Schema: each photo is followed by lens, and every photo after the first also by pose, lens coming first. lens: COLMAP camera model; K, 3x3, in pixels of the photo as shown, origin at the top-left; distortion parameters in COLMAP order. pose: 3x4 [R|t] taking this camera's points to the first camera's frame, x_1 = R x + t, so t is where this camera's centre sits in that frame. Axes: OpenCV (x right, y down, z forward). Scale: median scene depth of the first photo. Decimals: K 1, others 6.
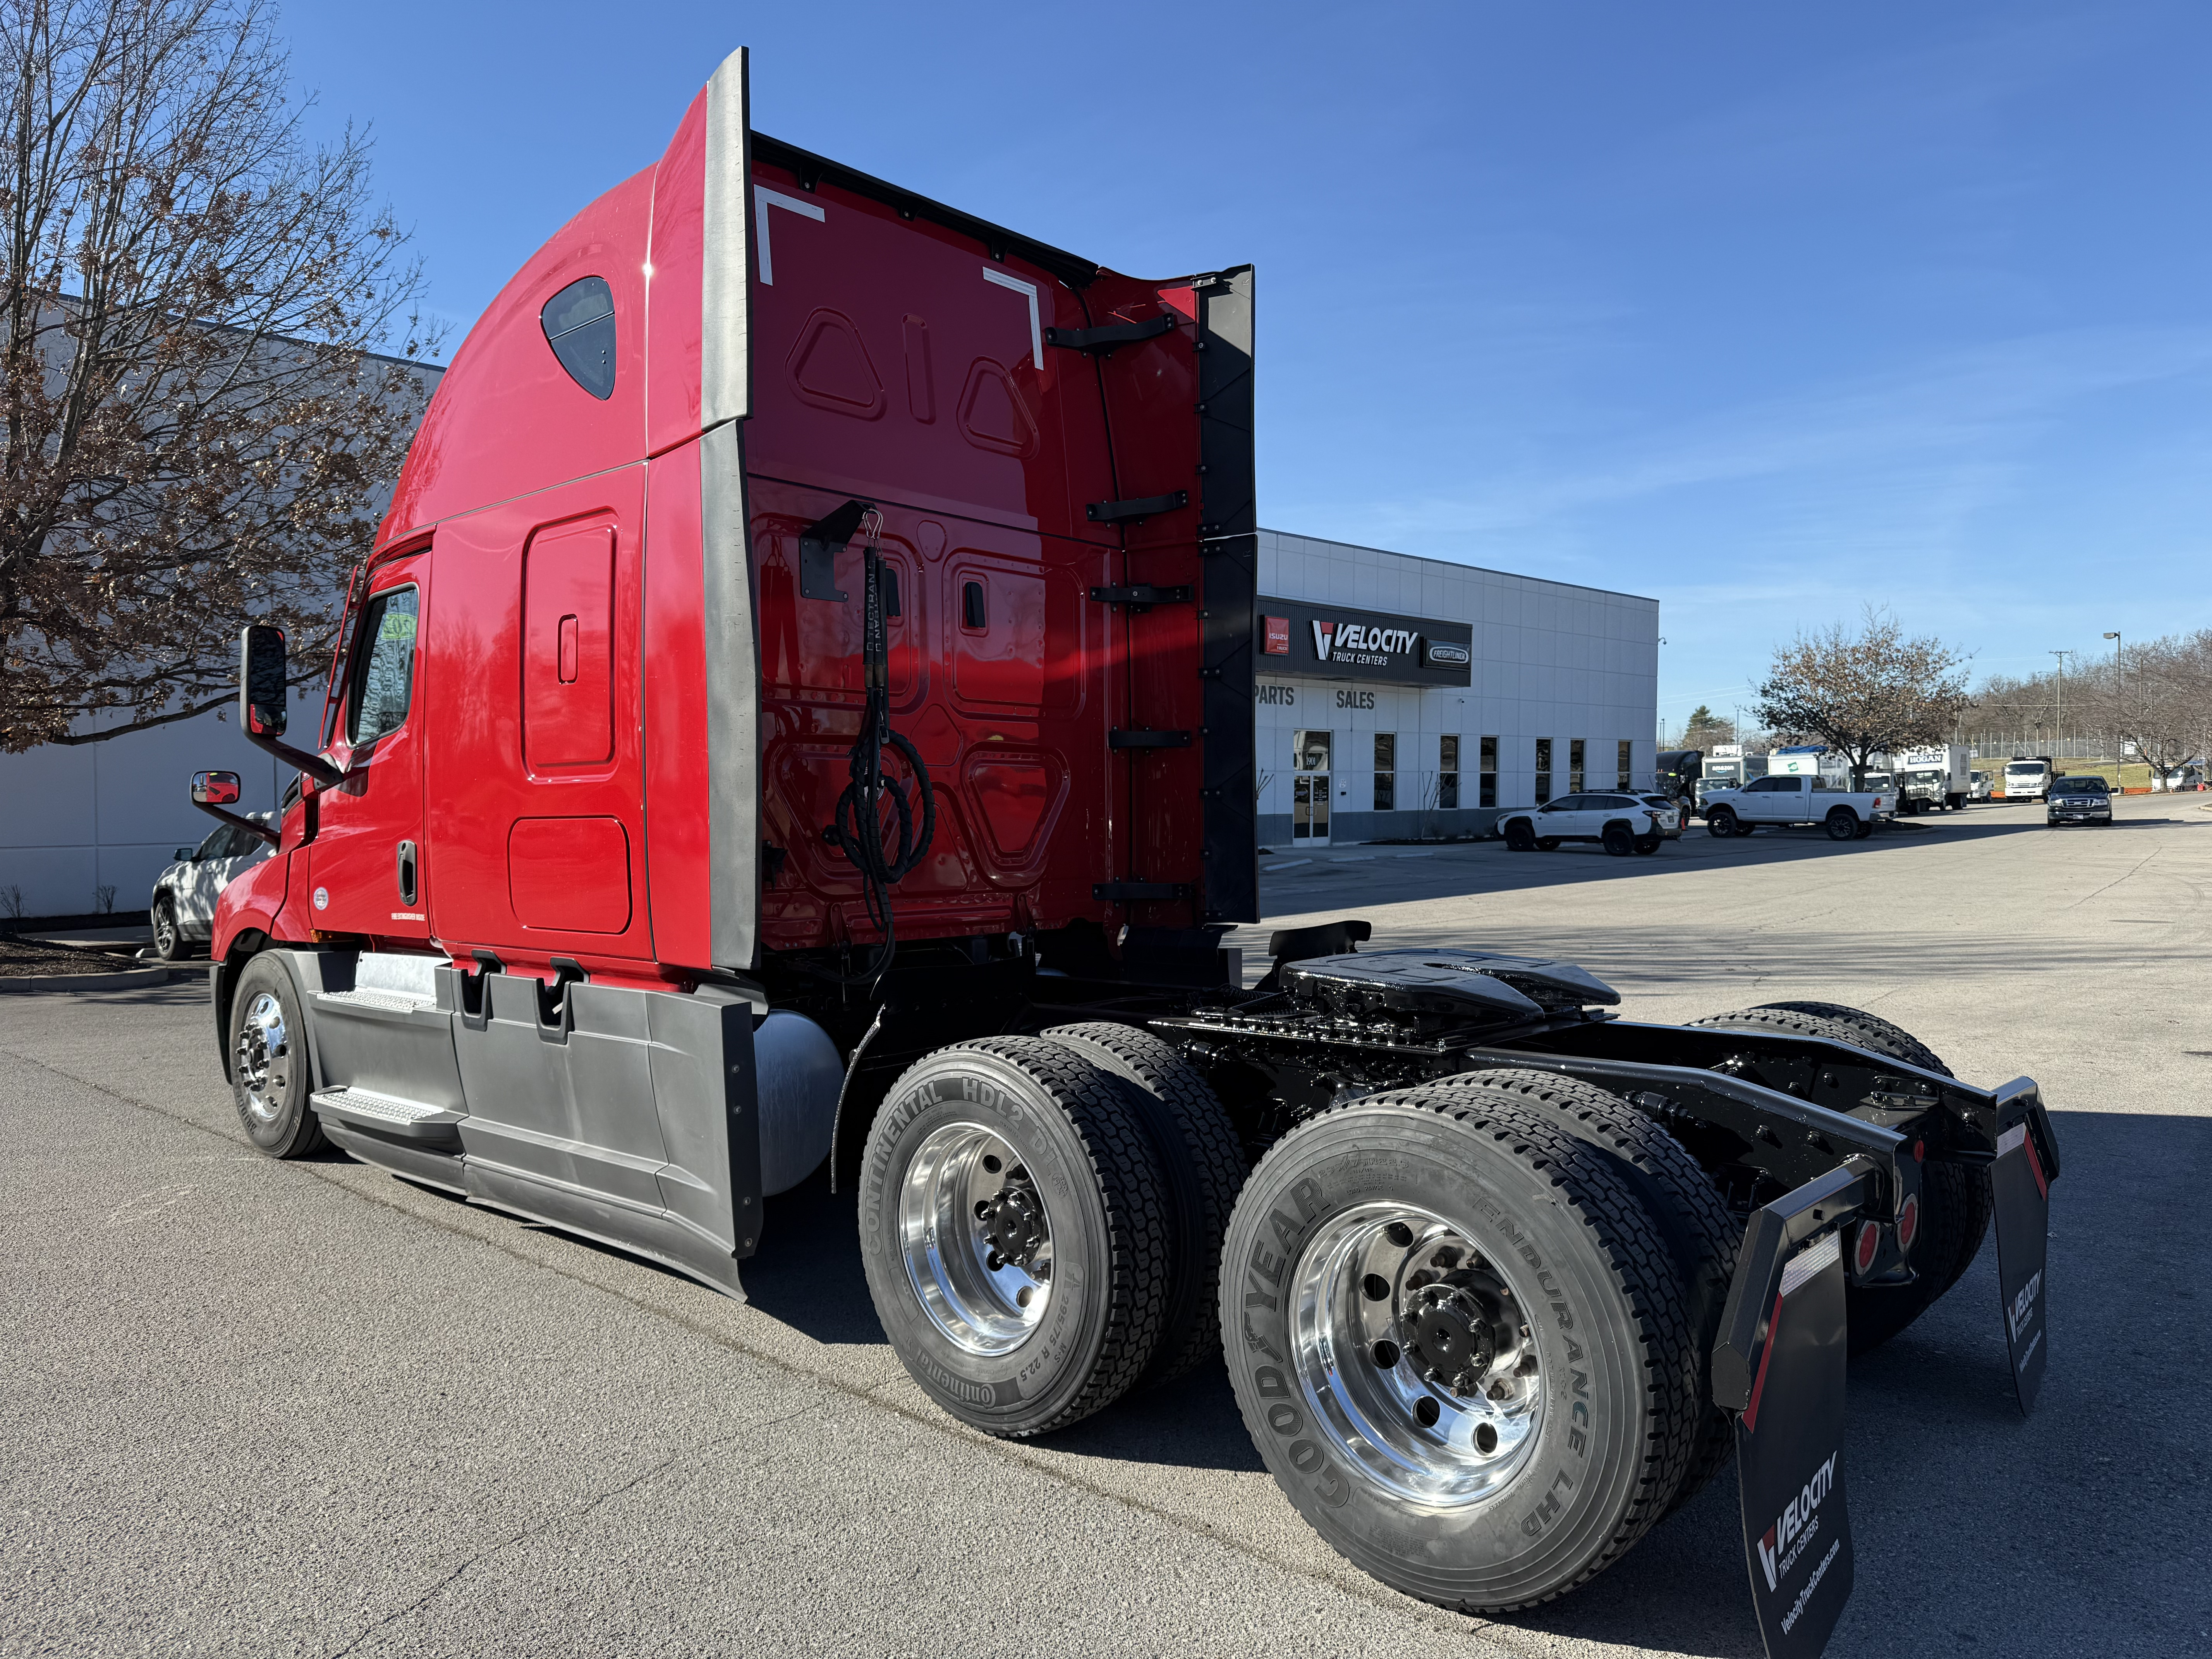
lens RADIAL K [[1555.1, 0, 1123.1], [0, 1555.1, 827.8], [0, 0, 1]] dist [0.004066, -0.009565]
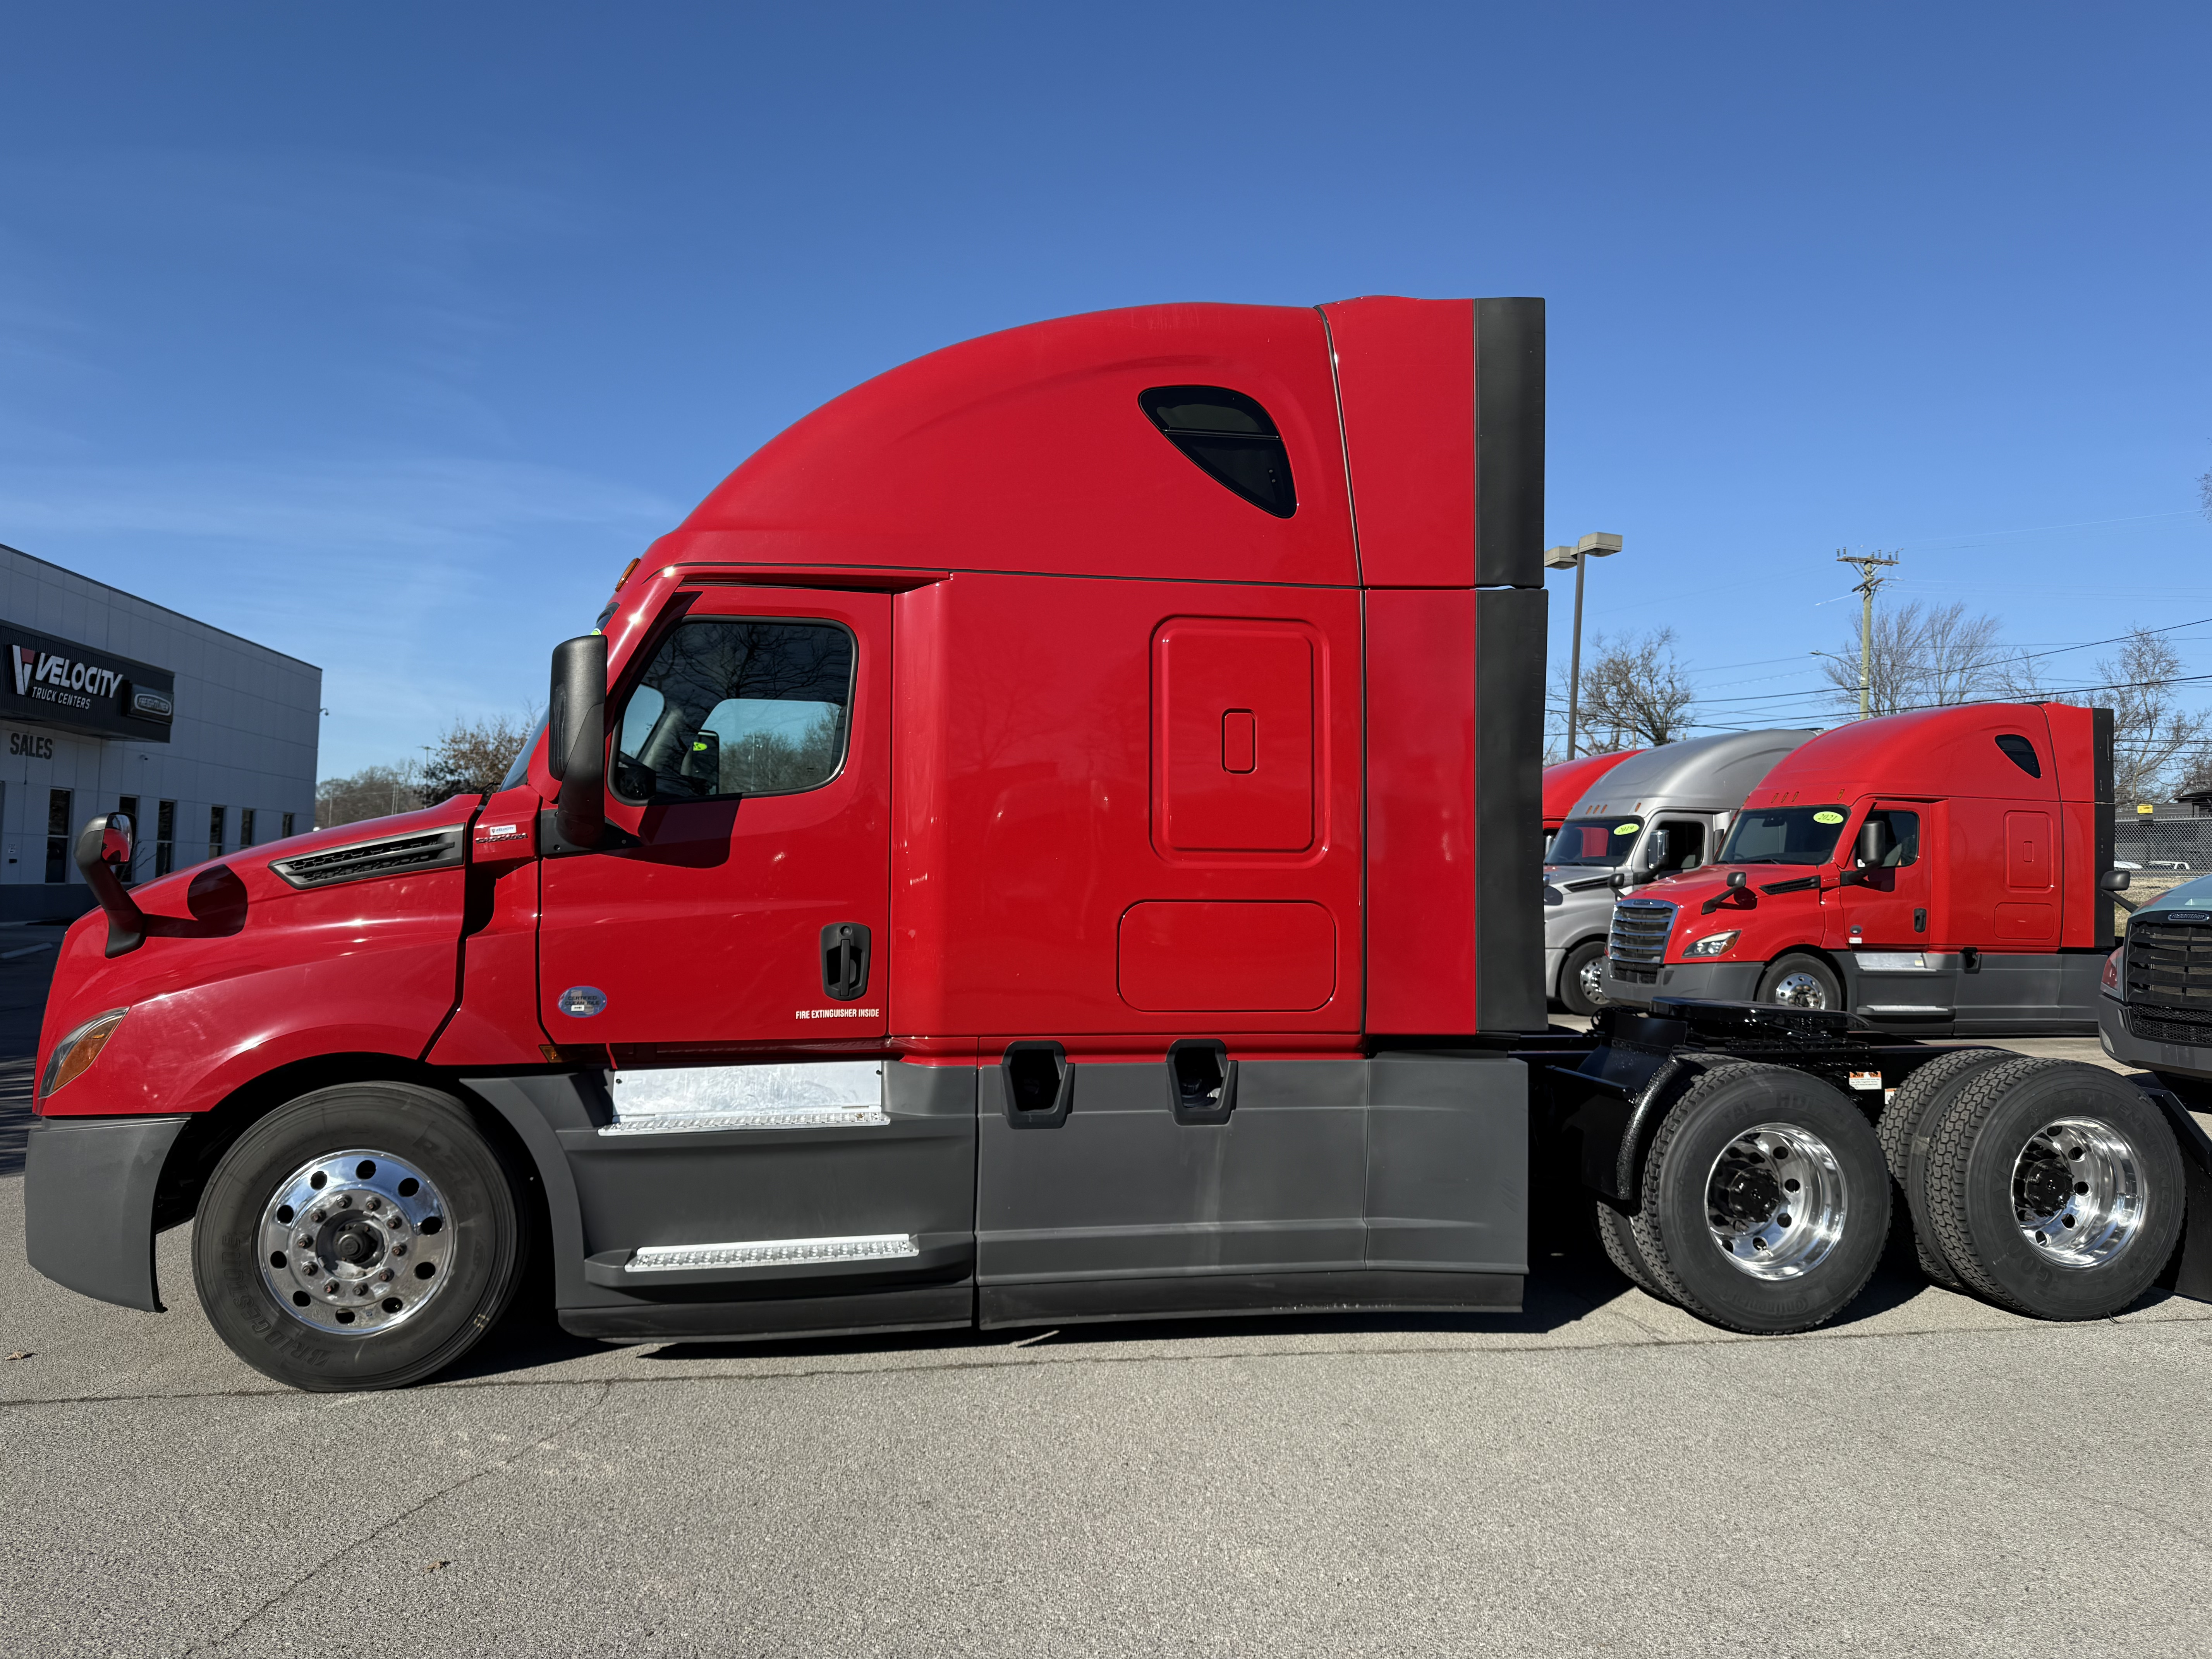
lens RADIAL K [[1555.1, 0, 1123.1], [0, 1555.1, 827.8], [0, 0, 1]] dist [0.004066, -0.009565]
pose [[0.599816, 0.054582, 0.798274, -0.158496], [-0.013033, 0.998205, -0.058459, 0.000646], [-0.800032, 0.024660, 0.599451, 0.056520]]
